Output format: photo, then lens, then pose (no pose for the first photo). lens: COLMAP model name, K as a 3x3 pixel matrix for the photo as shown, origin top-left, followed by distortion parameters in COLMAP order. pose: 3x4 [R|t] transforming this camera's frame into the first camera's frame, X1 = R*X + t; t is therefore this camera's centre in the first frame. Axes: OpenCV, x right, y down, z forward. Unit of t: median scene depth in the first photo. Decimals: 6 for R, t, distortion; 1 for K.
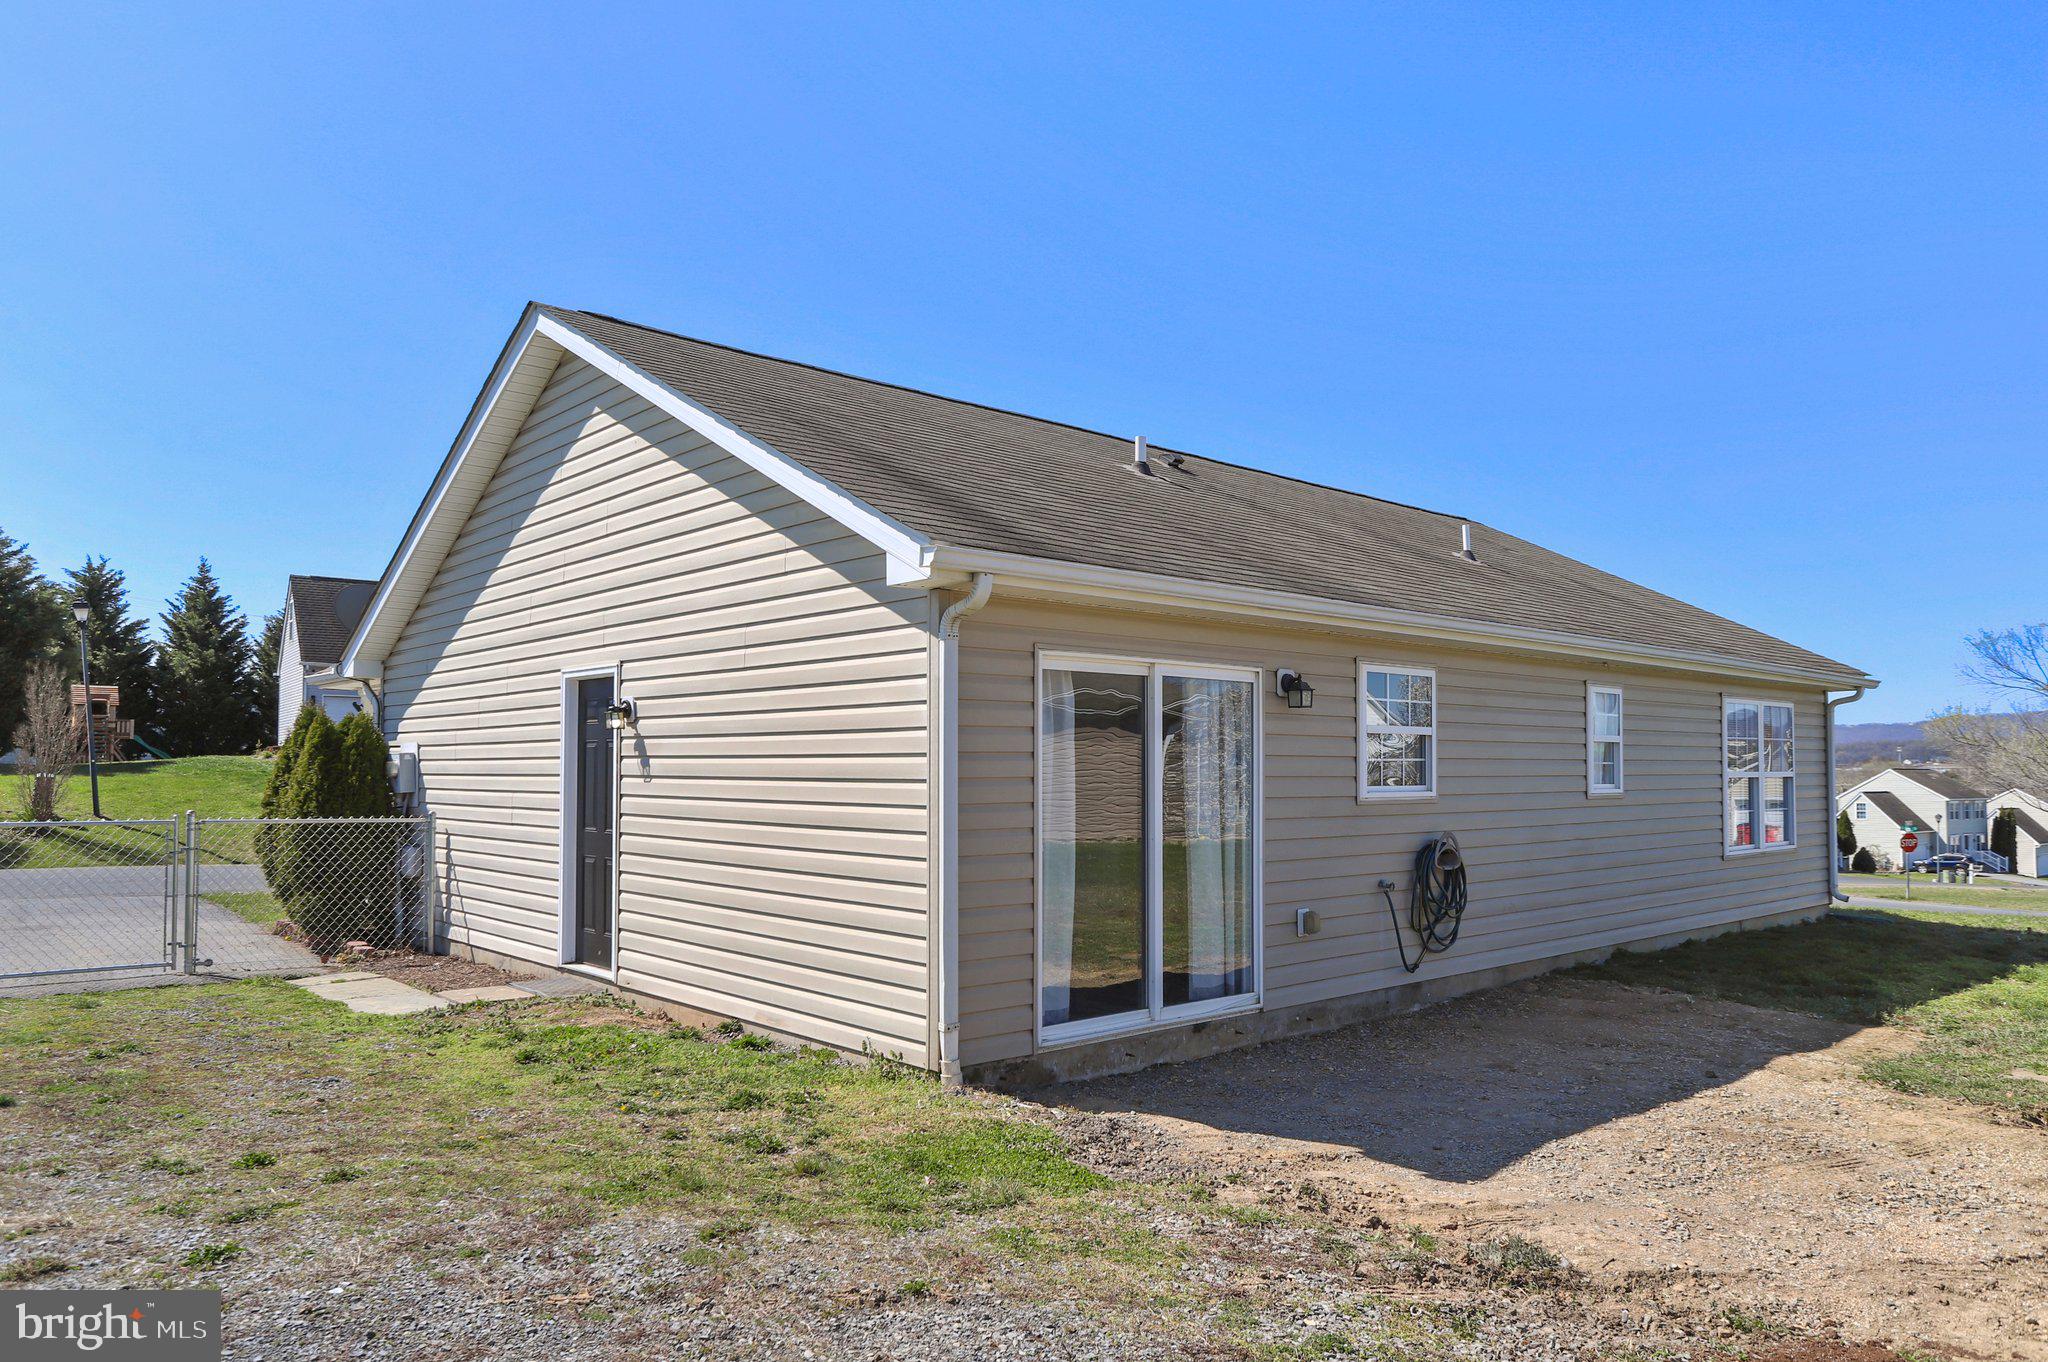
lens RADIAL K [[1363.9, 0, 1019.2], [0, 1363.9, 726.4], [0, 0, 1]] dist [-0.002278, 0.002166]
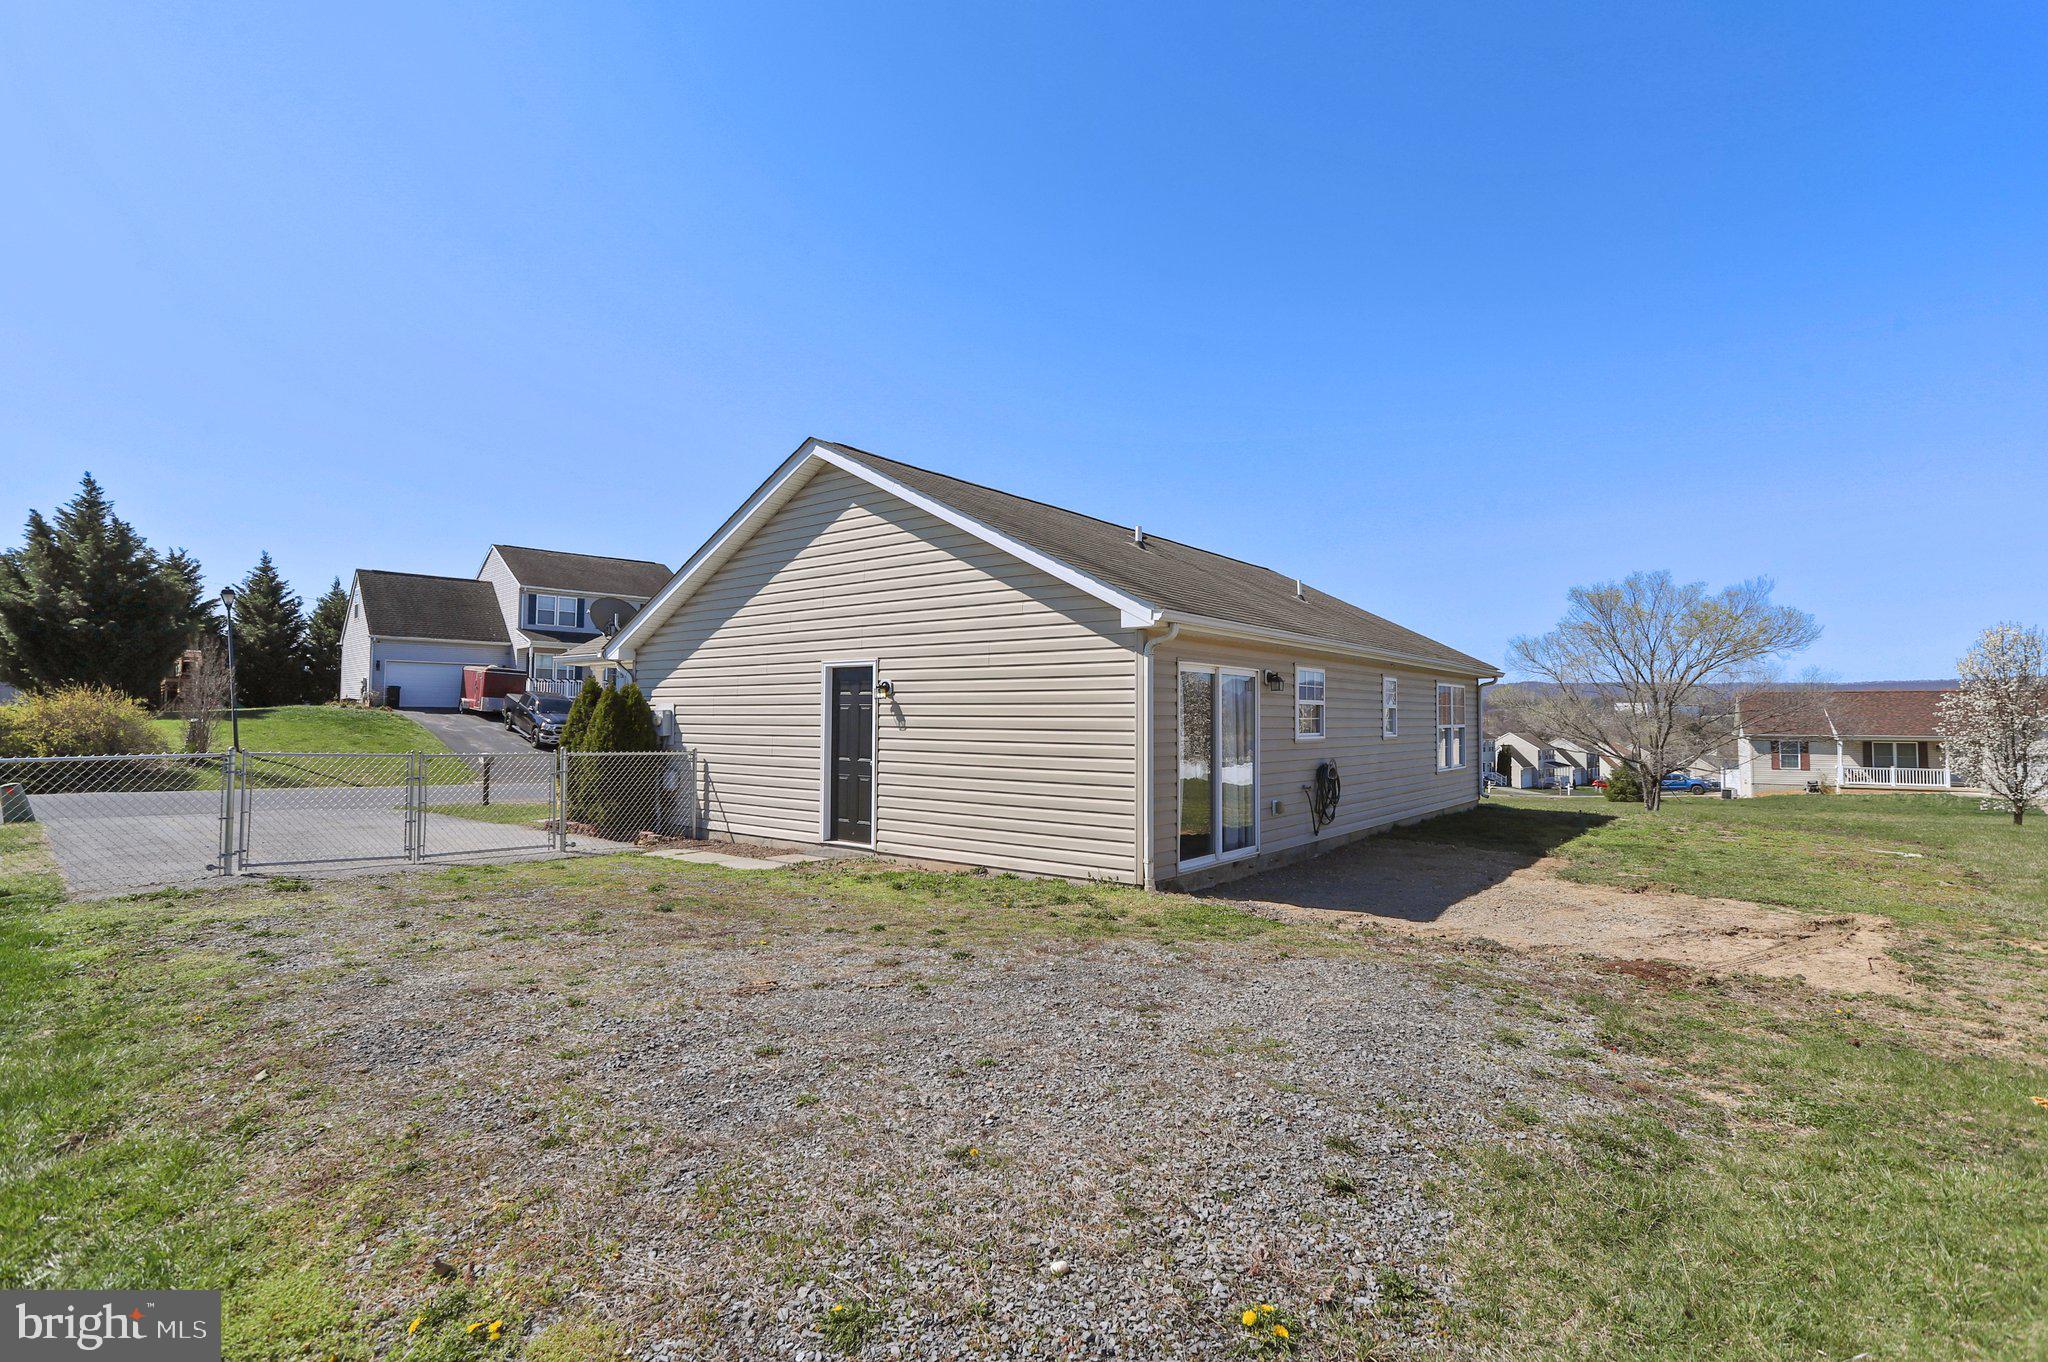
lens RADIAL K [[994.6, 0, 1024.0], [0, 994.6, 681.0], [0, 0, 1]] dist [-0.035750, -0.000102]
pose [[0.983566, 0.010915, 0.180218, -0.314125], [-0.009916, 0.999930, -0.006442, -0.012598], [-0.180275, 0.004549, 0.983606, -0.216278]]
